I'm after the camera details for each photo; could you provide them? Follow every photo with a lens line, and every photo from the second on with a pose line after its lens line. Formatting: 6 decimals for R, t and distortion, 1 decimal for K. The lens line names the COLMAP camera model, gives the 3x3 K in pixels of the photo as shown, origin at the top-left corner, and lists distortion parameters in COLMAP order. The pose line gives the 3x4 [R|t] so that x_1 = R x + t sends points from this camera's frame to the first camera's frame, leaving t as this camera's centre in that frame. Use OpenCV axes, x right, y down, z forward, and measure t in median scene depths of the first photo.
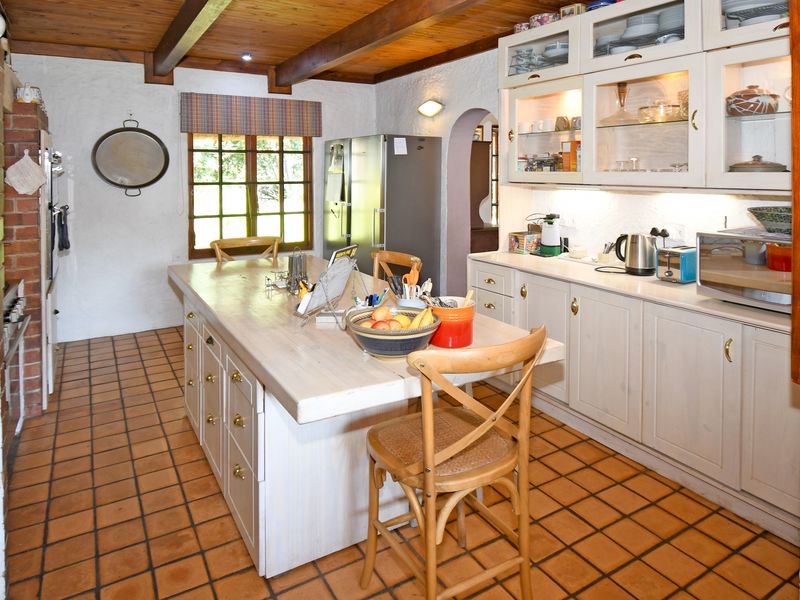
lens RADIAL K [[529.9, 0, 400.0], [0, 529.9, 300.0], [0, 0, 1]] dist [0.047301, -0.057571]
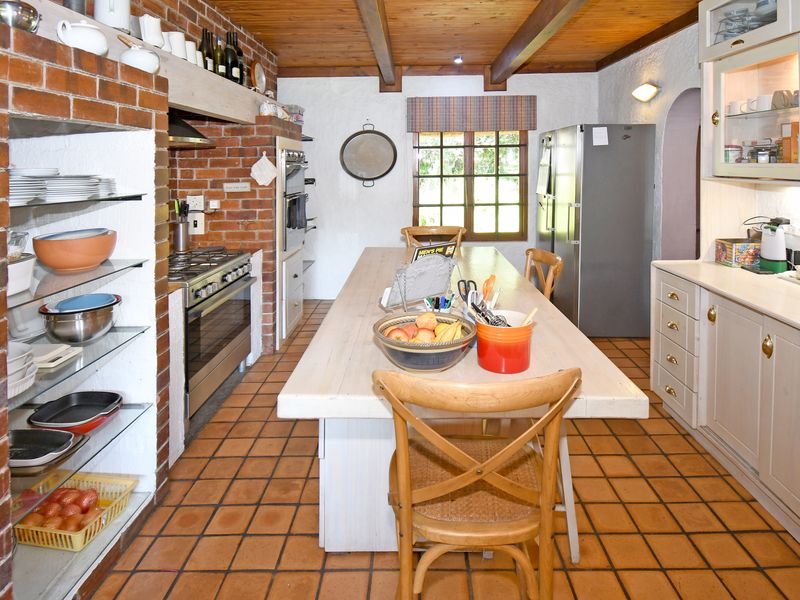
lens RADIAL K [[493.5, 0, 402.2], [0, 493.5, 267.5], [0, 0, 1]] dist [0.019009, -0.023364]
pose [[0.851121, 0.098163, -0.515711, 0.170789], [-0.112936, 0.993599, 0.002740, -0.028720], [0.512678, 0.055910, 0.856758, 0.108903]]
